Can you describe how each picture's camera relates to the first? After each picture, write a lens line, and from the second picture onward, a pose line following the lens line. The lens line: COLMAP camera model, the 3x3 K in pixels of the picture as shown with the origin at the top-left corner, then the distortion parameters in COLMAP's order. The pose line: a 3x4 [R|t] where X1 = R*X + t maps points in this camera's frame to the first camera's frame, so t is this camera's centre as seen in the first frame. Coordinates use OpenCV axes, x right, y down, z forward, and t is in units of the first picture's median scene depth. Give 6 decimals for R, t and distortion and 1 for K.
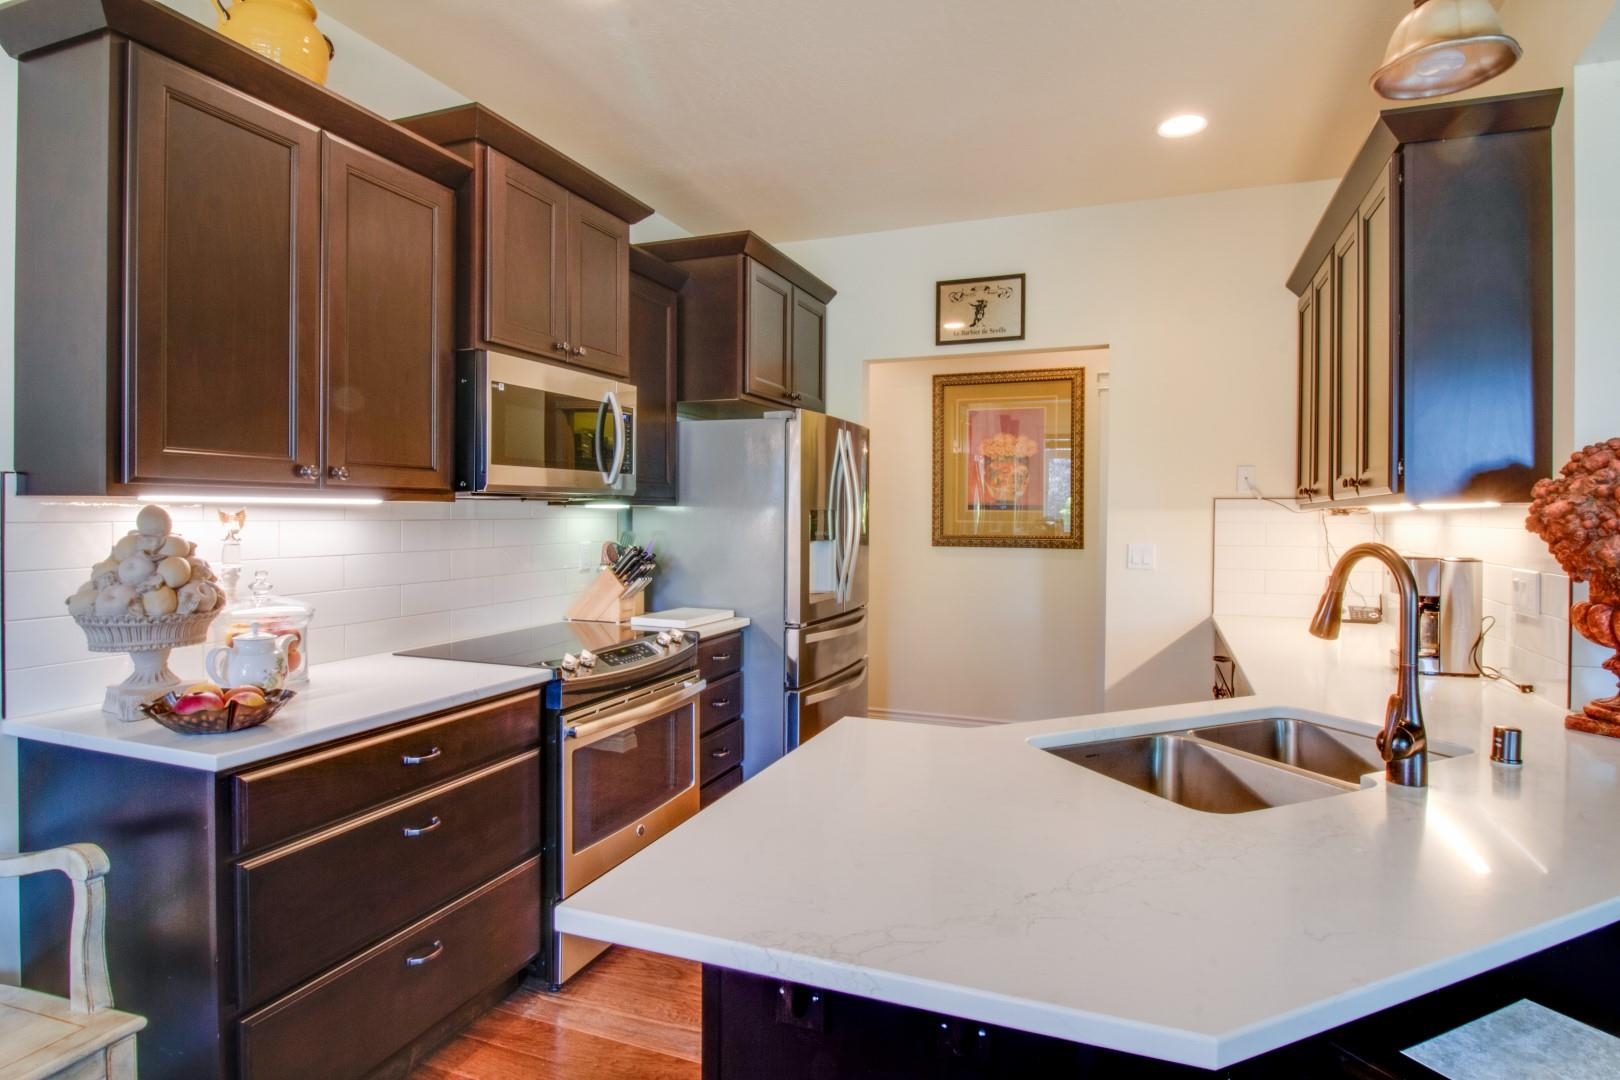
lens RADIAL K [[860.0, 0, 812.6], [0, 860.0, 533.0], [0, 0, 1]] dist [0.004550, -0.000540]
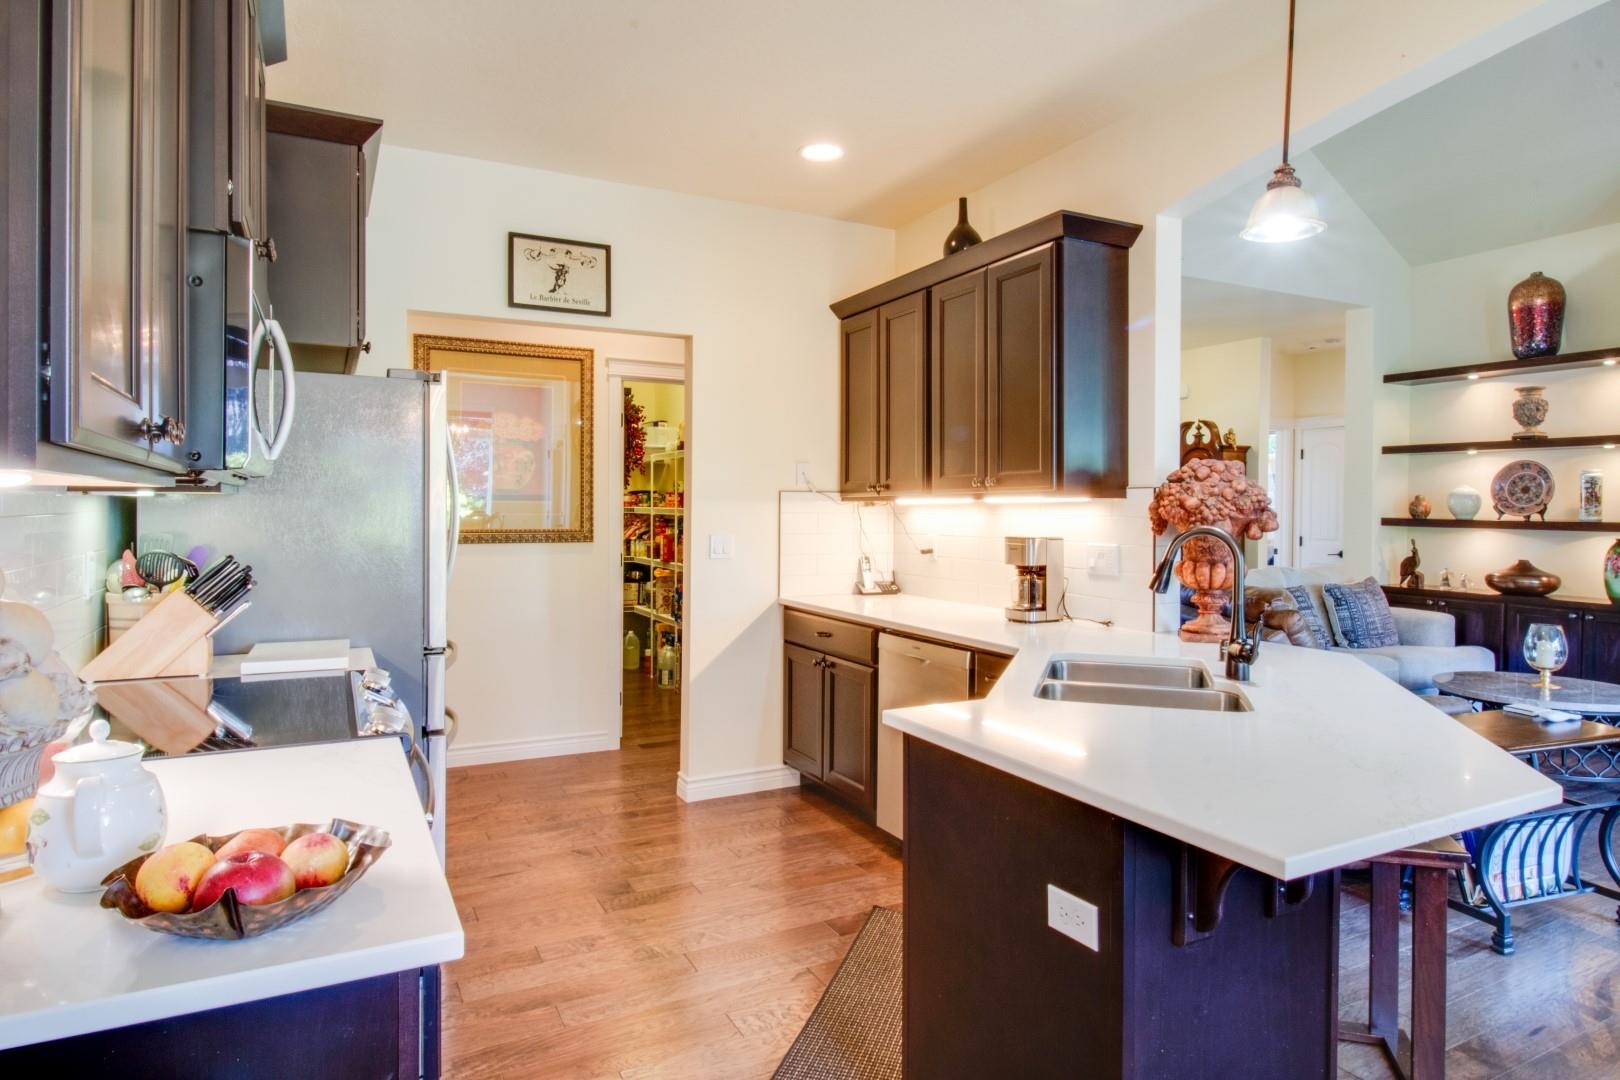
lens RADIAL K [[962.9, 0, 813.3], [0, 962.9, 531.0], [0, 0, 1]] dist [0.000623, -0.000417]
pose [[0.664532, -0.019273, 0.747011, -0.380192], [0.015224, 0.999809, 0.012252, -0.003469], [-0.747105, 0.003231, 0.664698, 0.145126]]
